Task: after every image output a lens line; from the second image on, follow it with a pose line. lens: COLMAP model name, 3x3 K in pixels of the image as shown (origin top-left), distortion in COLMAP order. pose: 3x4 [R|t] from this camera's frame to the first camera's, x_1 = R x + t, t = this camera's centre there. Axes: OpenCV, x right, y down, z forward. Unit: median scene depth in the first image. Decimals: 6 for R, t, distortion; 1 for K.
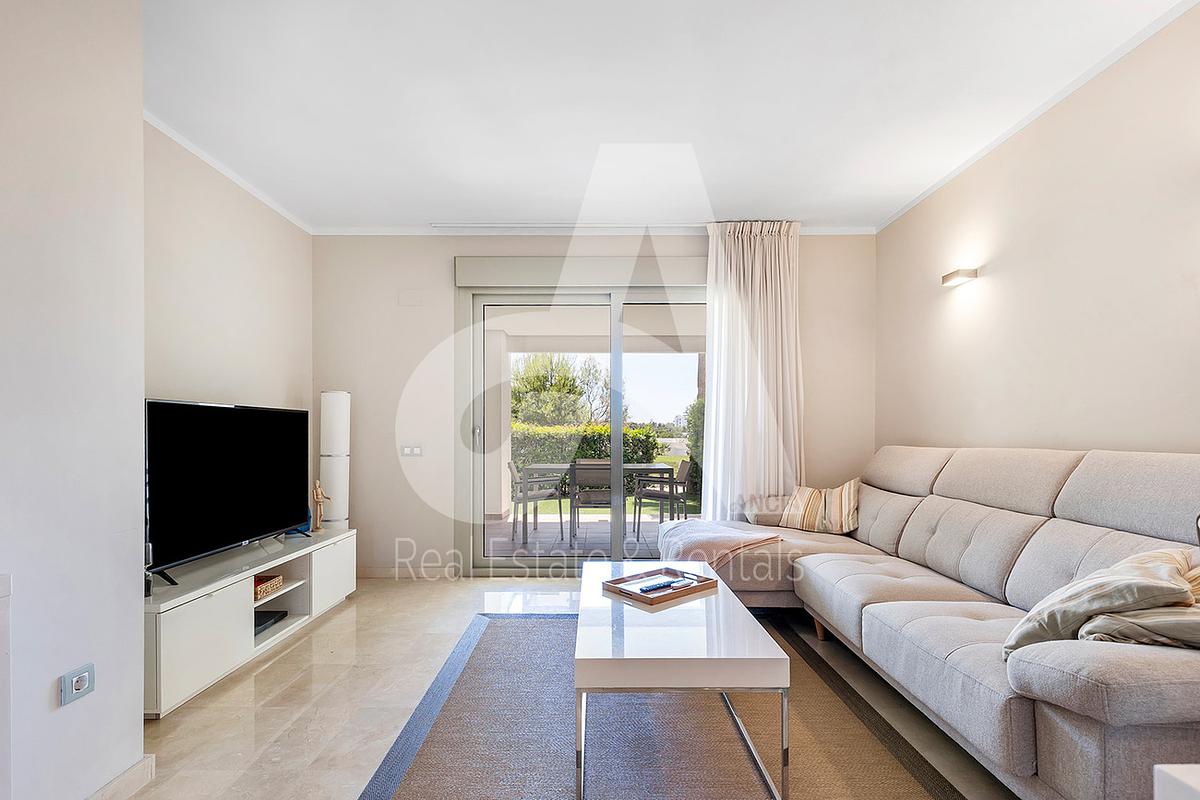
lens RADIAL K [[542.6, 0, 595.4], [0, 542.6, 428.3], [0, 0, 1]] dist [0.001263, 0.000135]
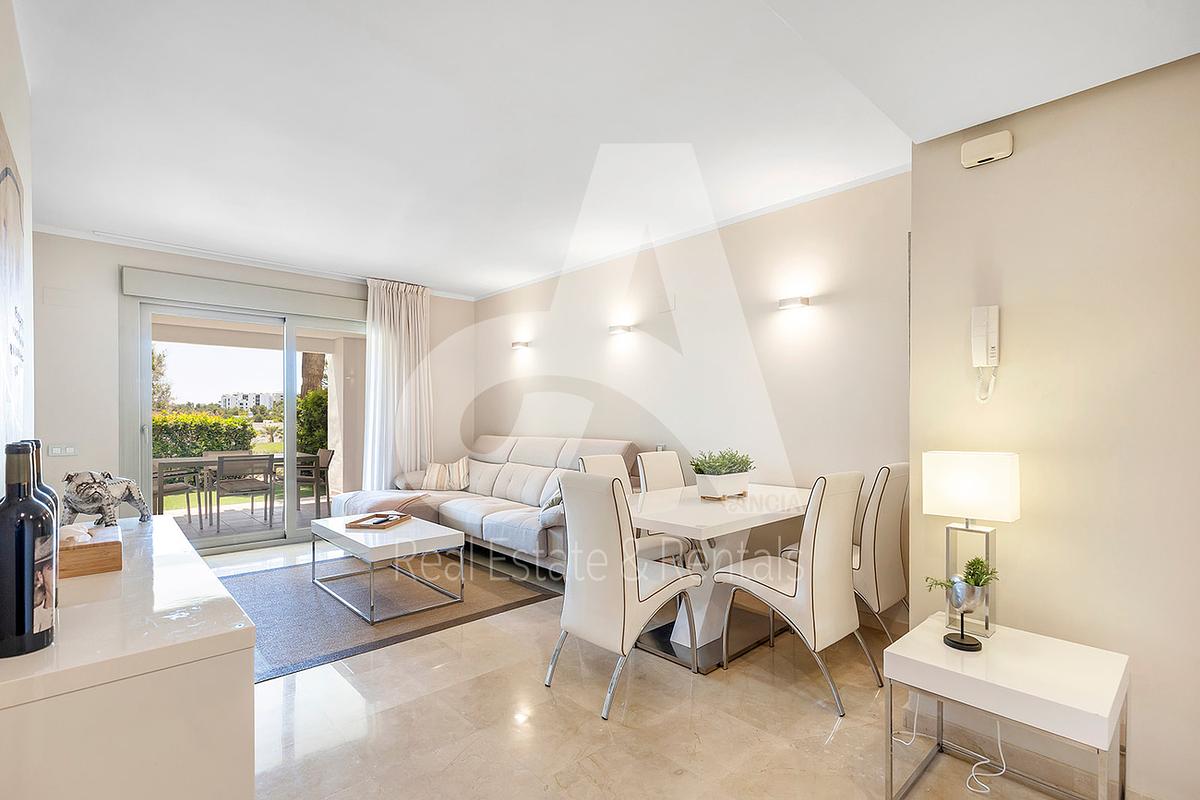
lens RADIAL K [[542.6, 0, 595.4], [0, 542.6, 428.3], [0, 0, 1]] dist [0.001263, 0.000135]
pose [[0.732409, -0.015745, 0.680683, -0.347224], [-0.006079, 0.999542, 0.029661, -0.042408], [-0.680838, -0.025862, 0.731977, -0.461052]]
